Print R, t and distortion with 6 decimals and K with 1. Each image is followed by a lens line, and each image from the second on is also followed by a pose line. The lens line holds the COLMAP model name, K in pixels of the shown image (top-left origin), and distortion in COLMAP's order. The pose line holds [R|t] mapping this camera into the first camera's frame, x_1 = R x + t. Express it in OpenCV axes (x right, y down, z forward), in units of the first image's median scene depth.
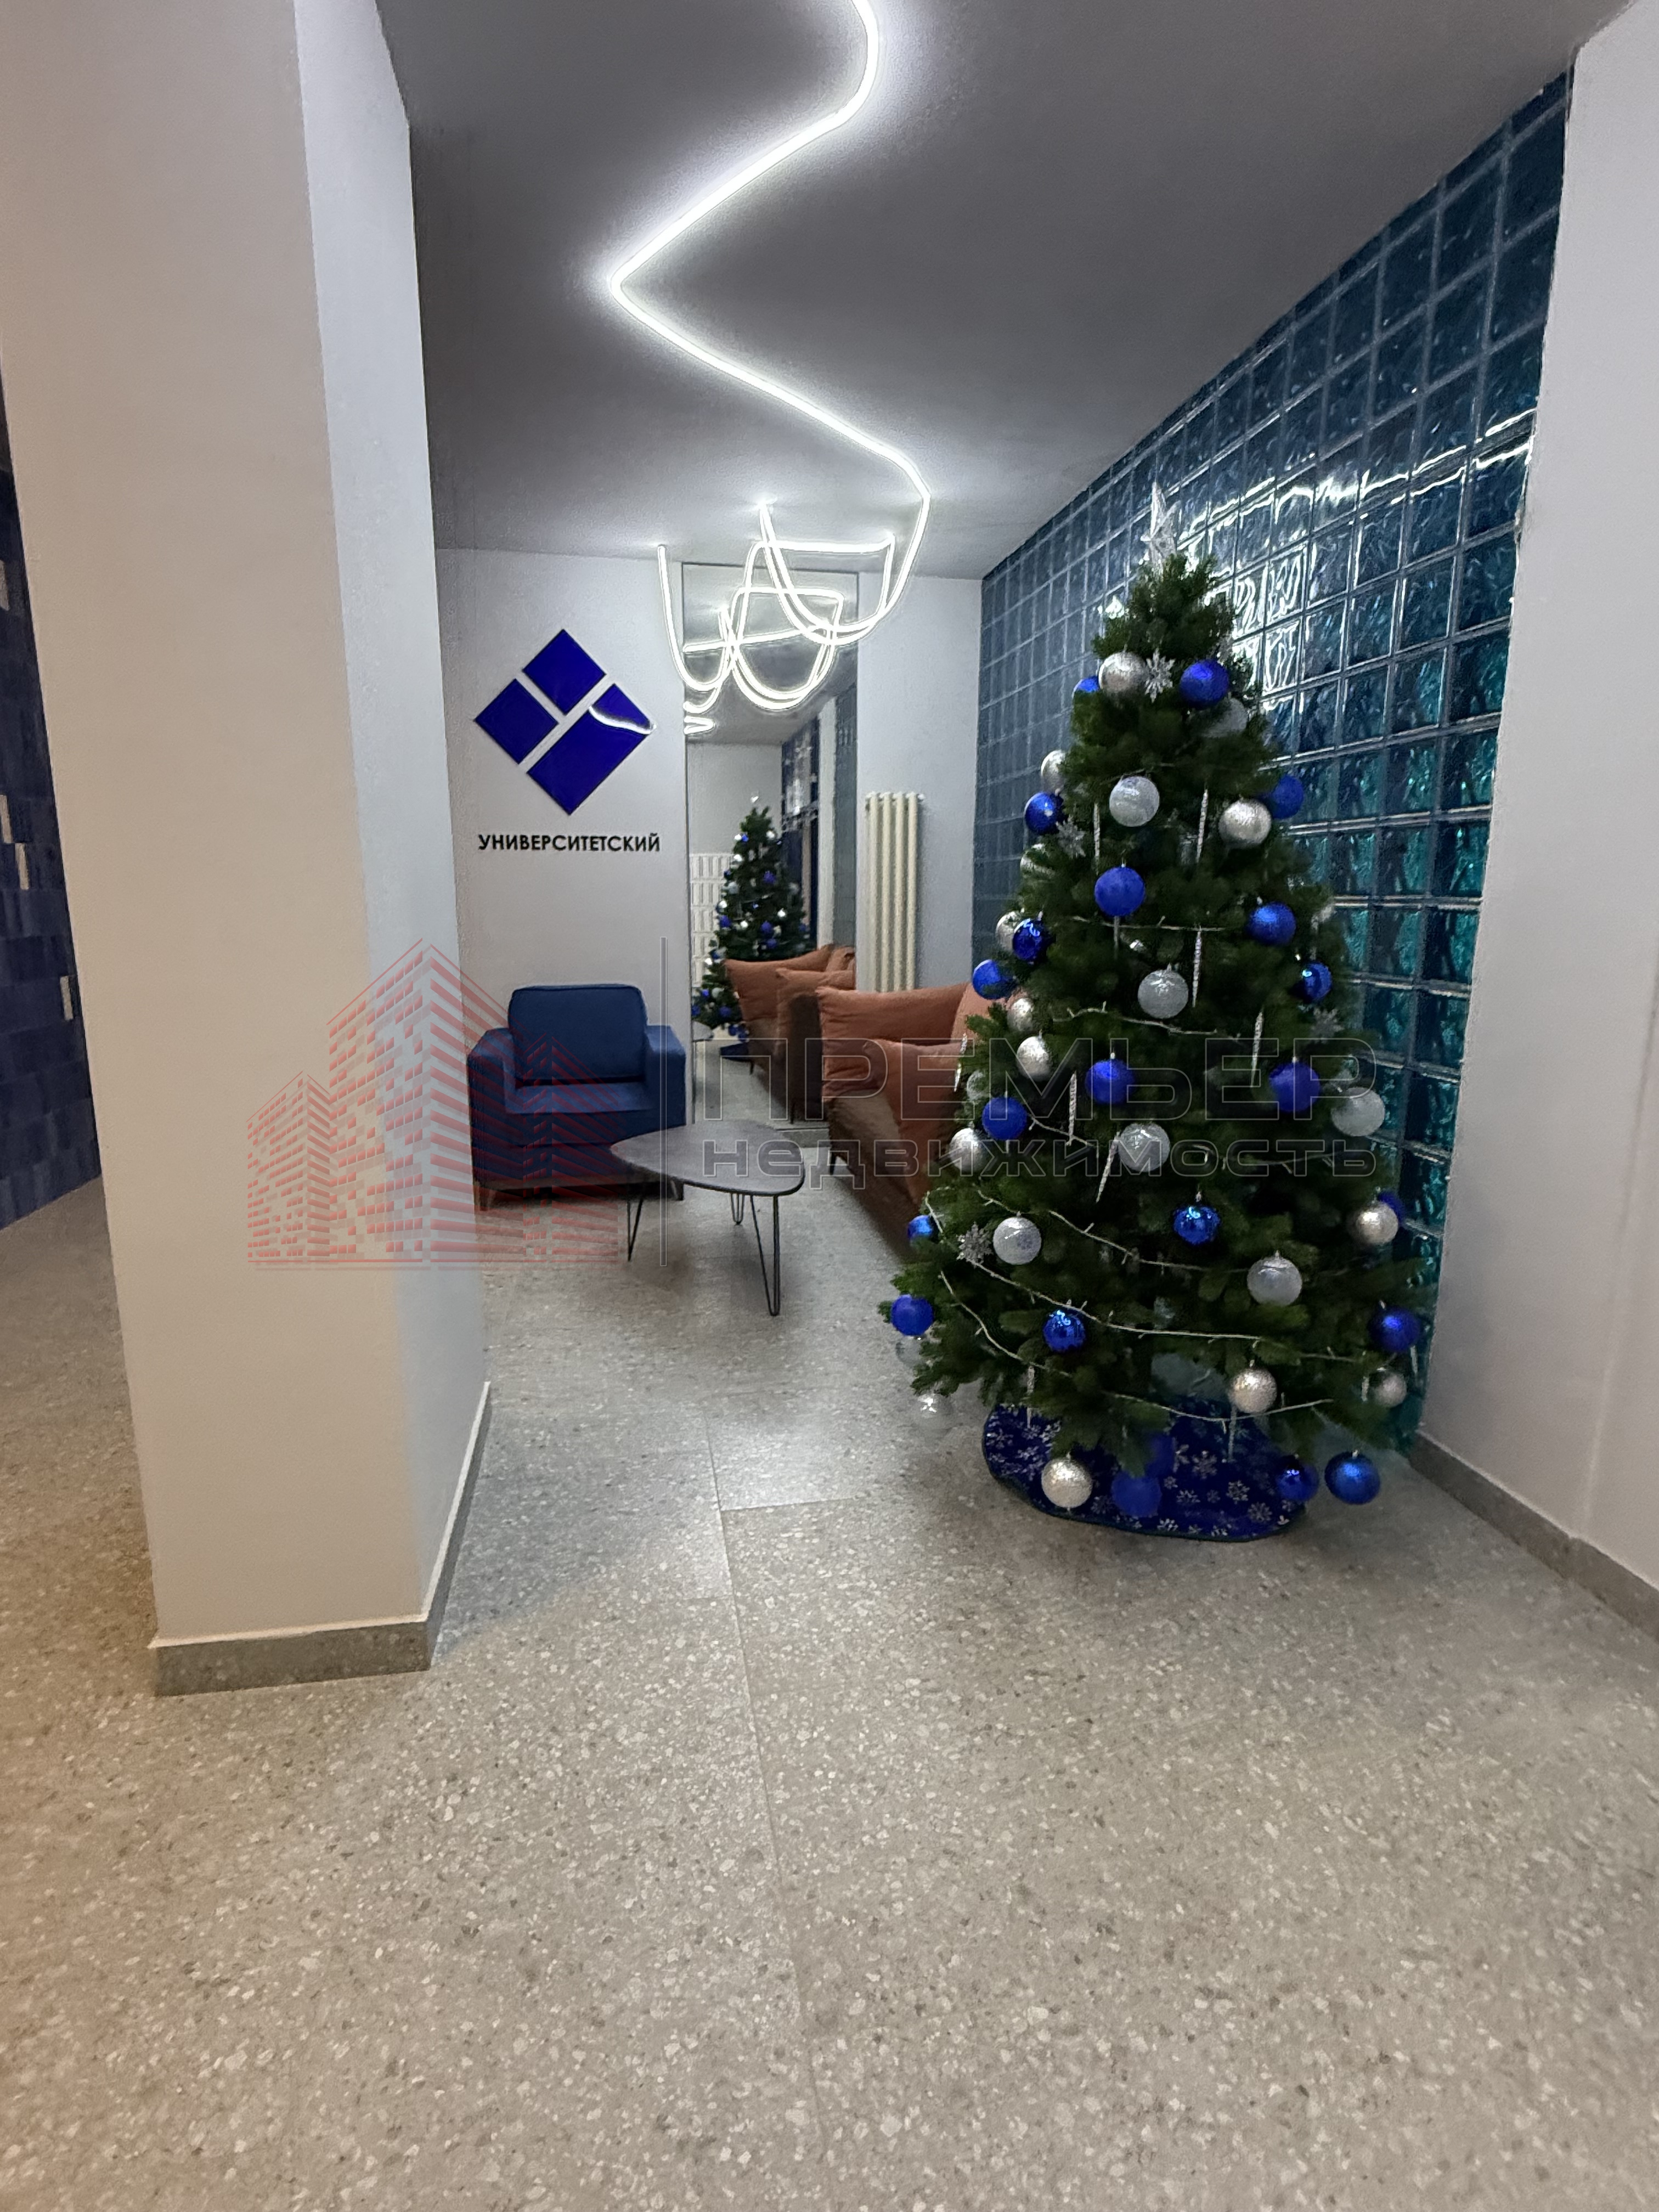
lens RADIAL K [[1147.4, 0, 827.2], [0, 1147.4, 1117.8], [0, 0, 1]] dist [-0.001863, -0.000378]
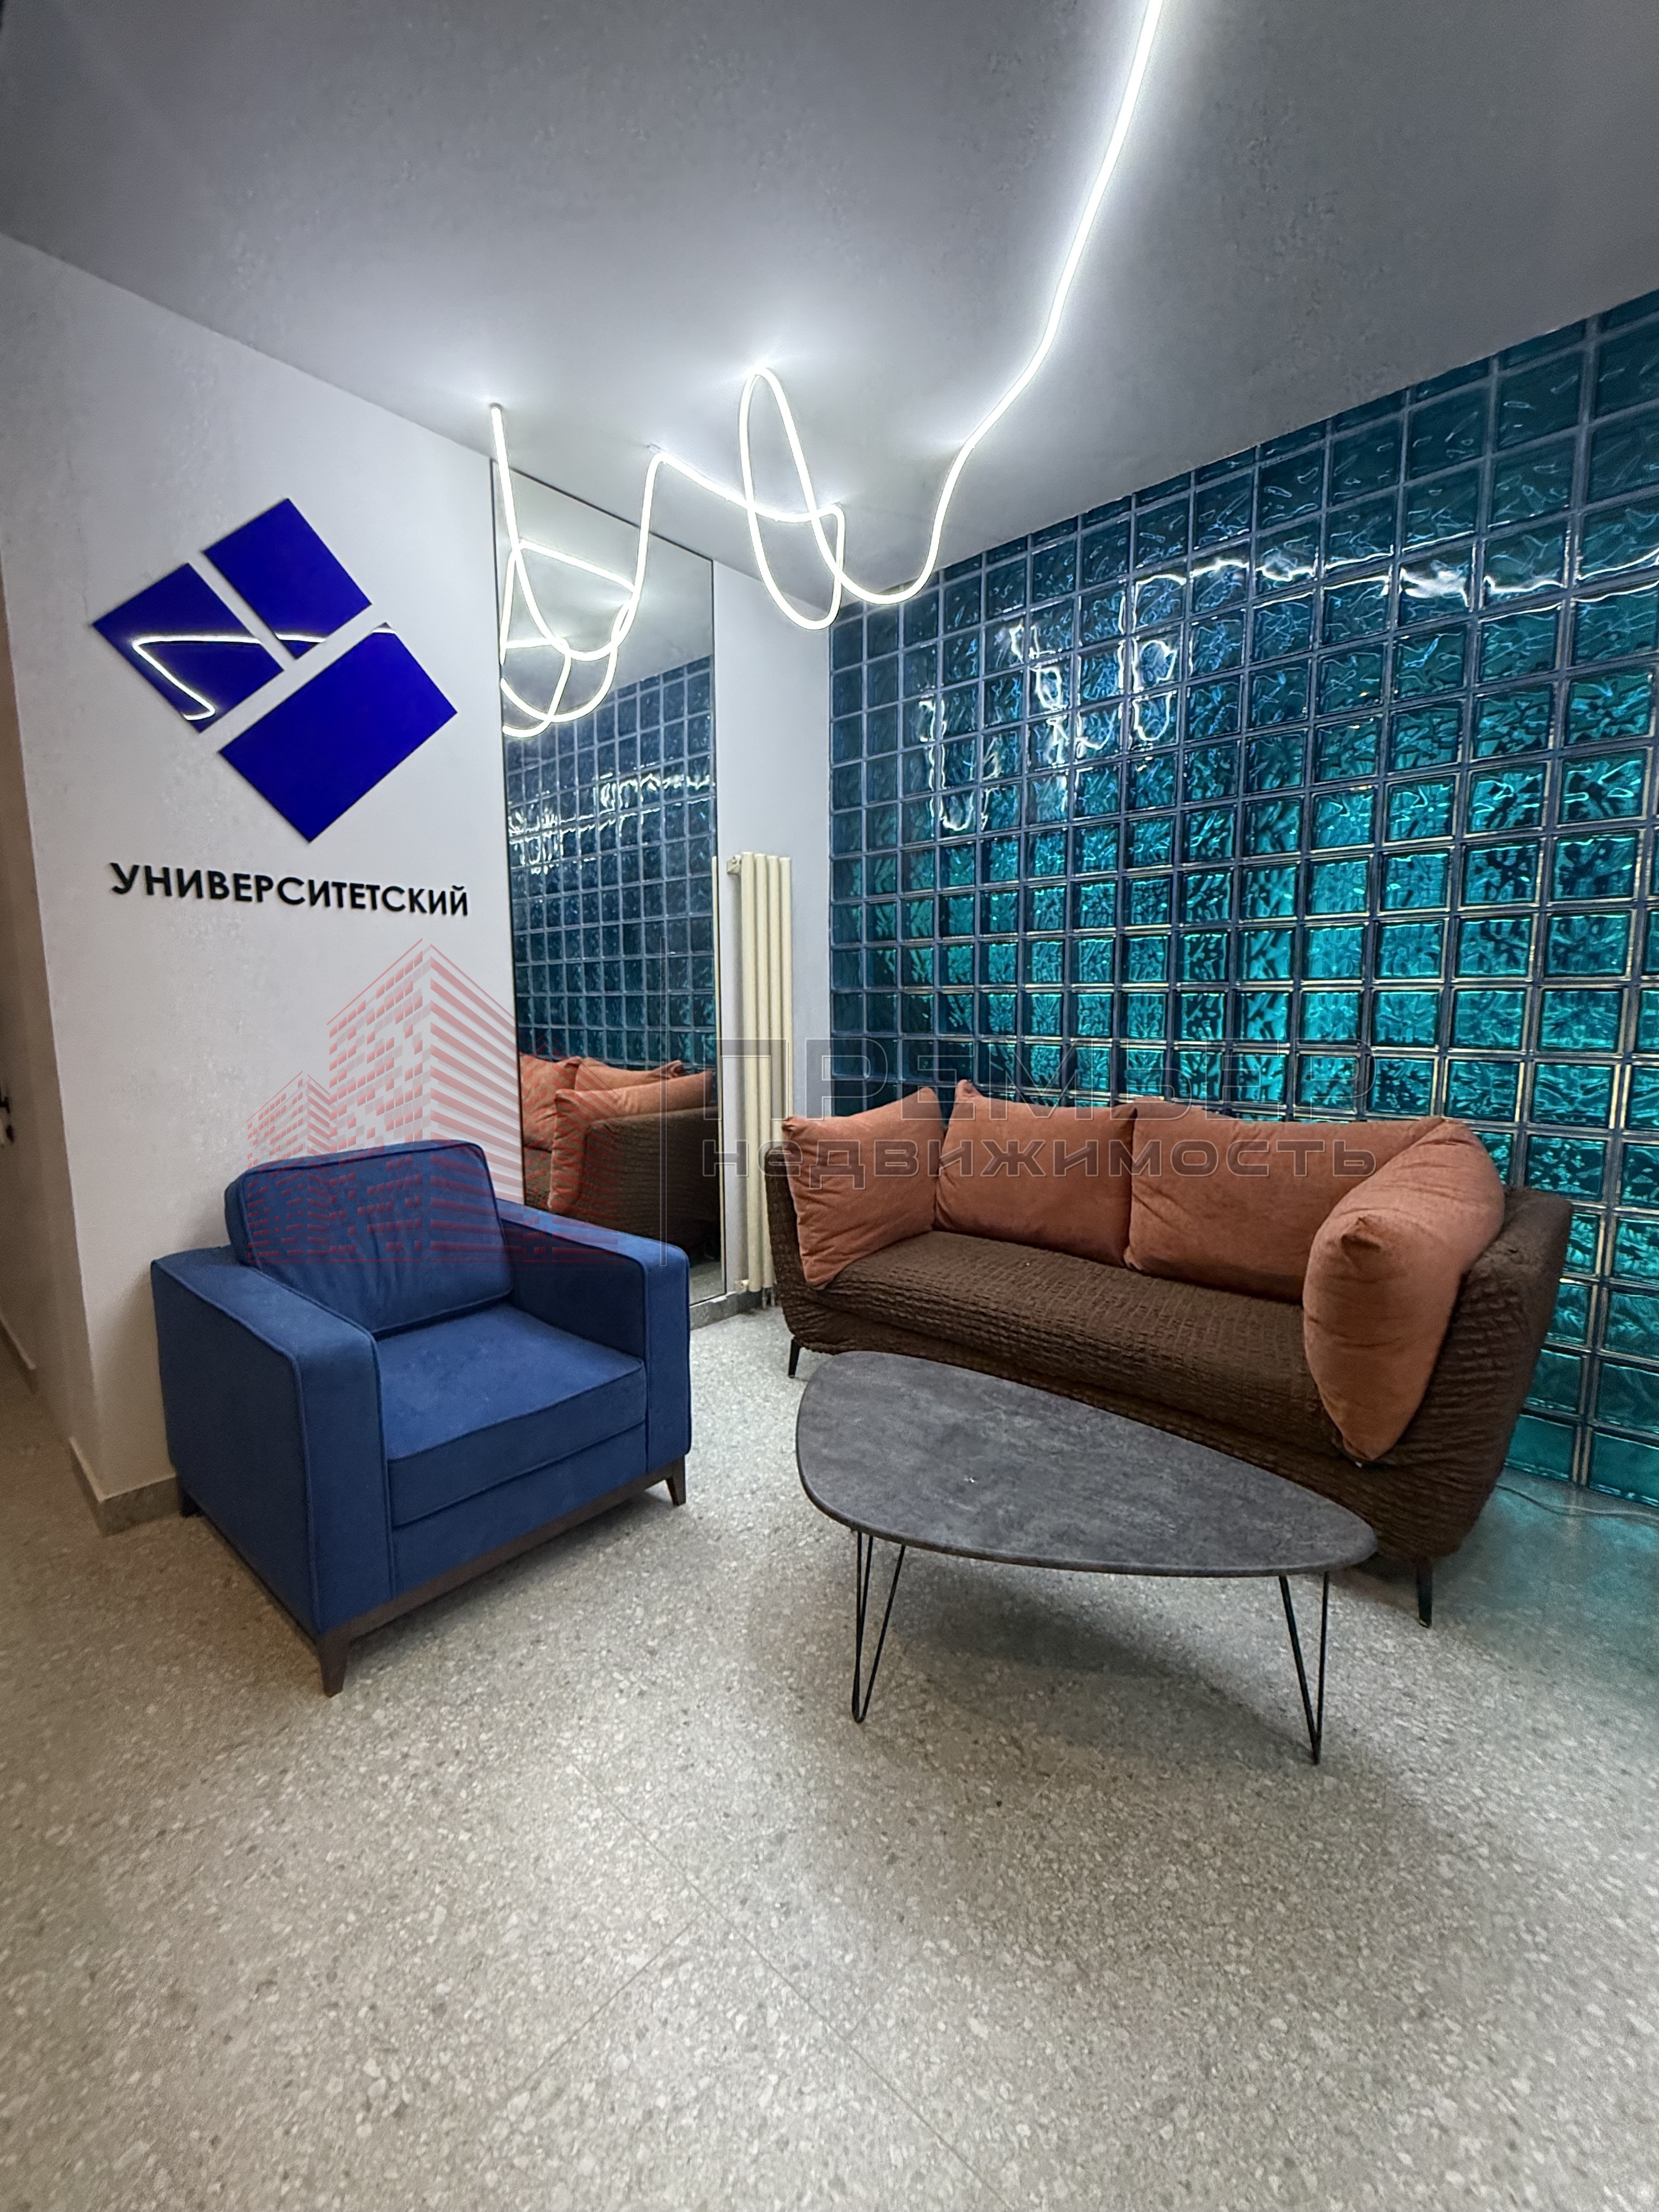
lens RADIAL K [[910.8, 0, 829.5], [0, 910.8, 1106.0], [0, 0, 1]] dist [0.001101, -0.000363]
pose [[0.785926, -0.081266, 0.612957, -0.309102], [0.126165, 0.991546, -0.030309, -0.095227], [-0.605312, 0.101154, 0.789535, 0.523492]]
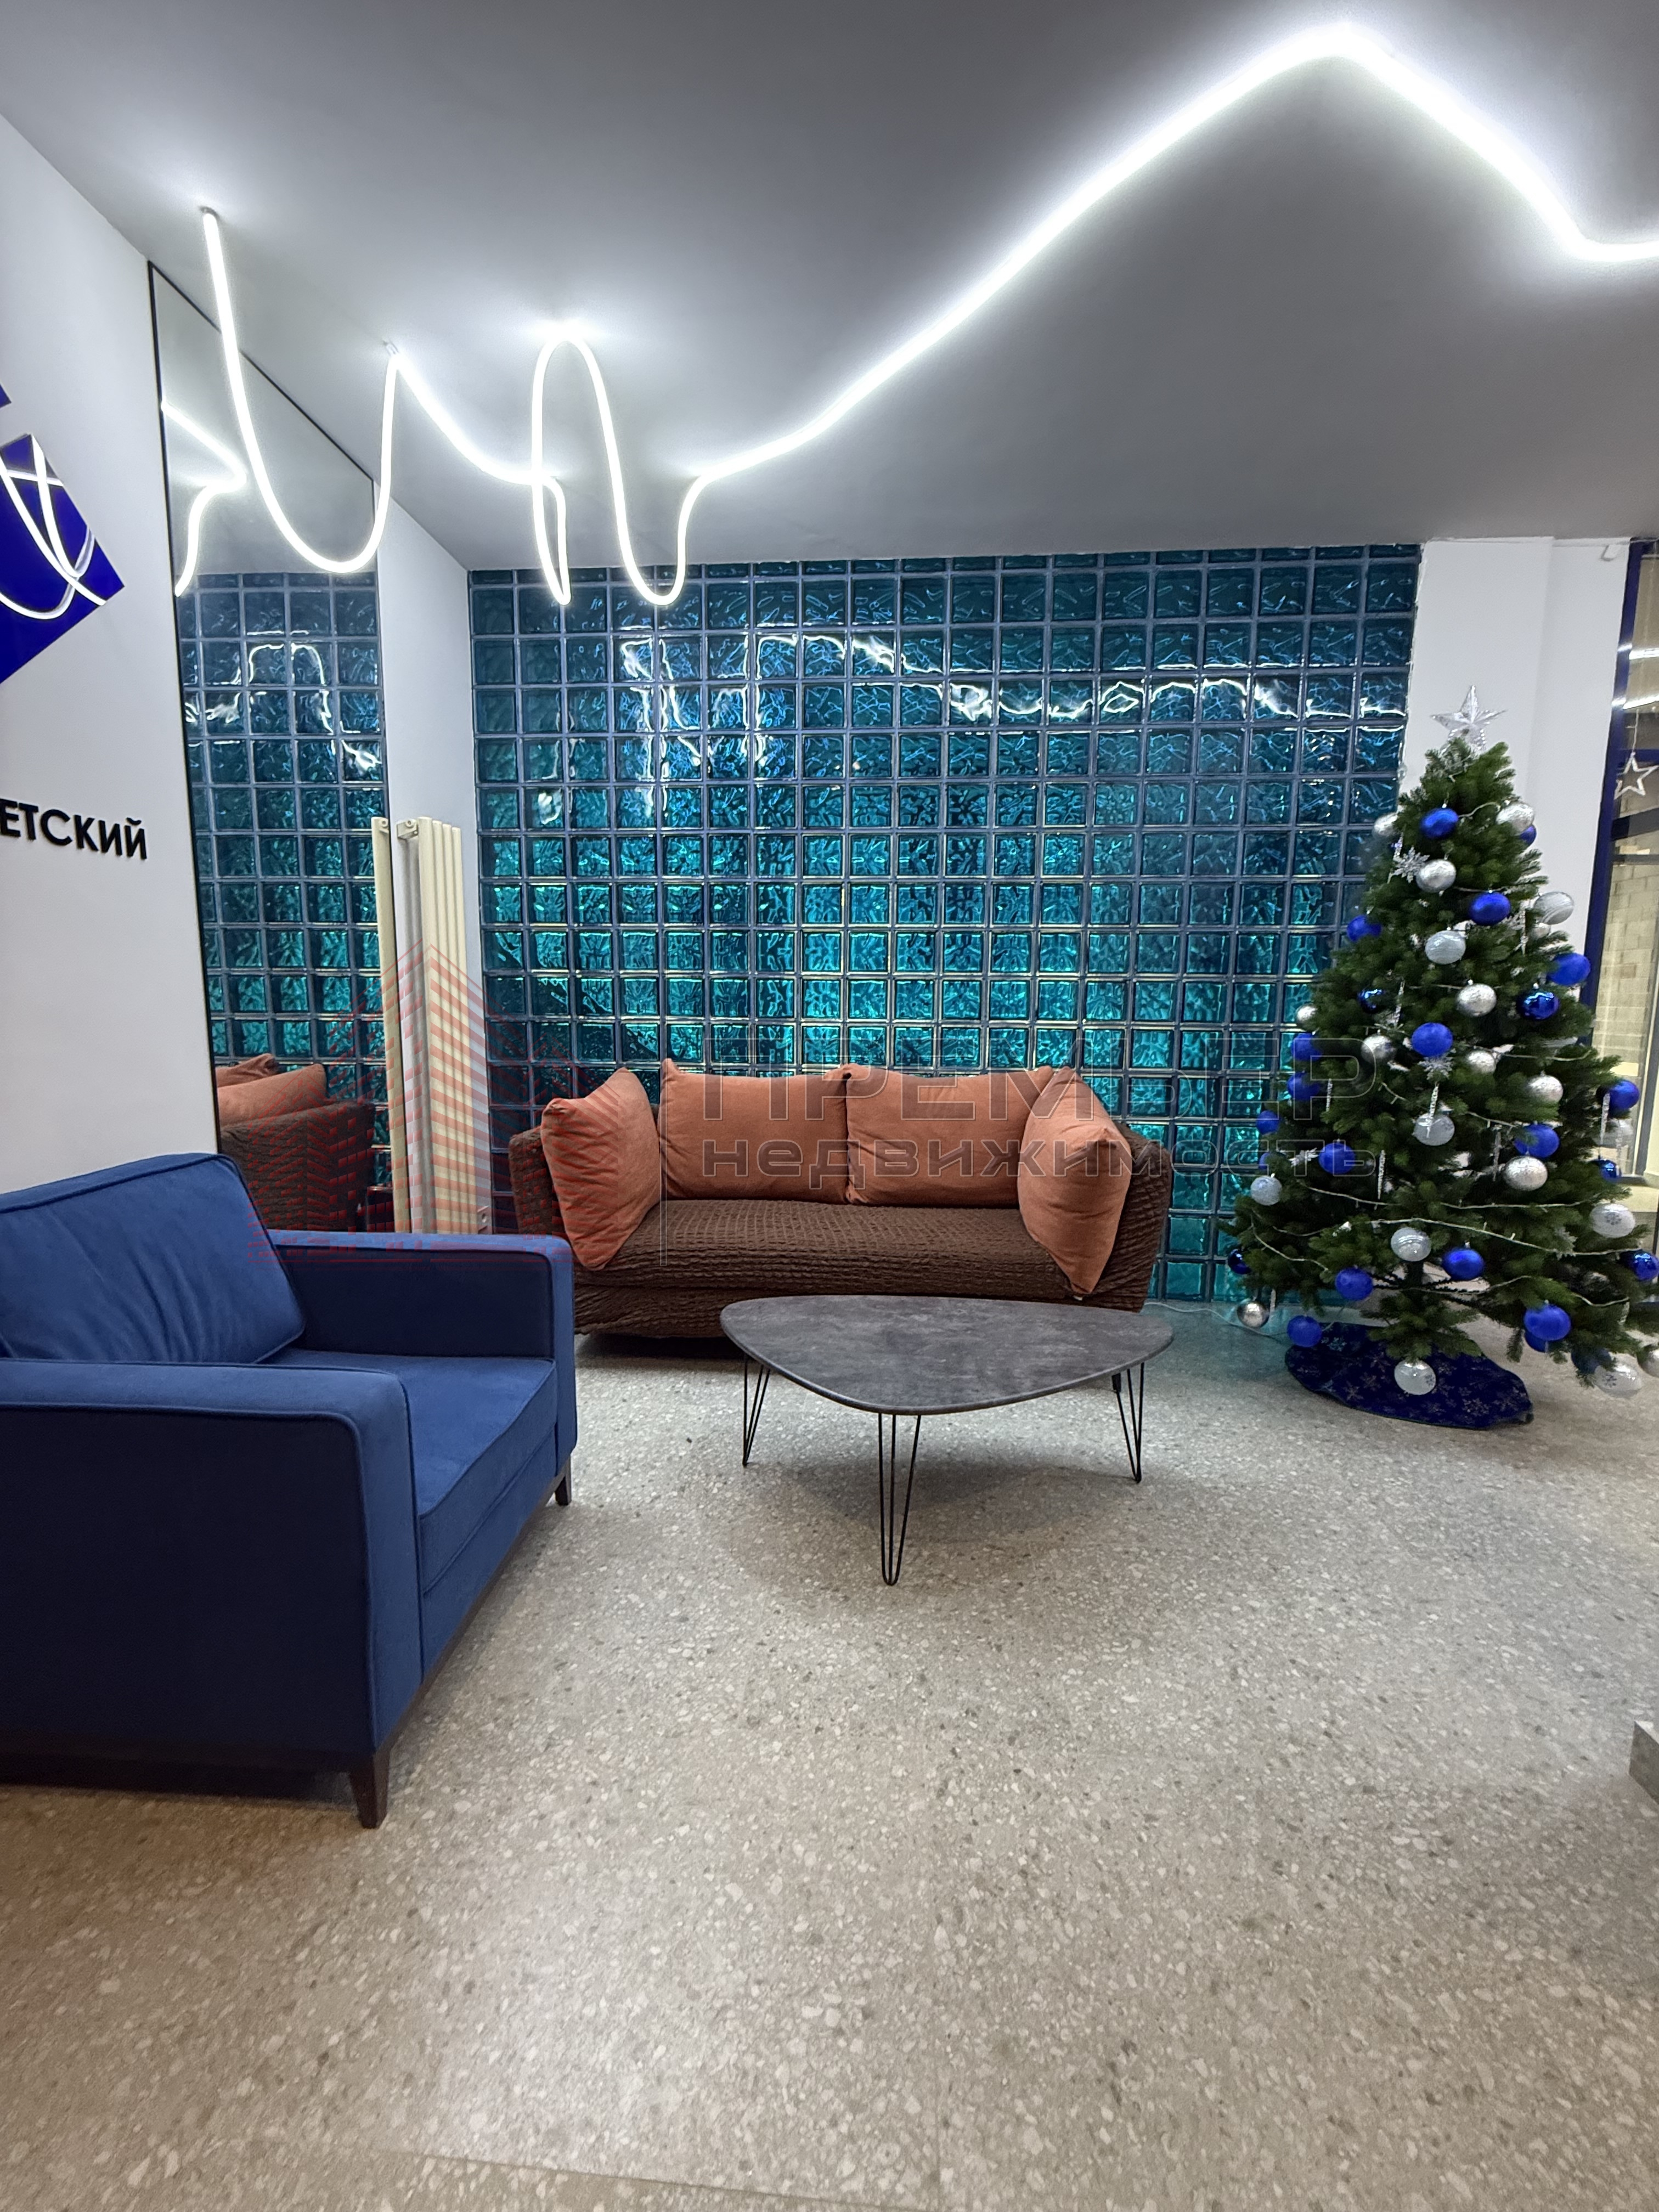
lens RADIAL K [[881.2, 0, 830.9], [0, 881.2, 1100.8], [0, 0, 1]] dist [0.001894, -0.000759]
pose [[0.237667, -0.122013, 0.963653, -0.447579], [0.179525, 0.980506, 0.079870, -0.119298], [-0.954613, 0.154018, 0.254938, 0.678883]]
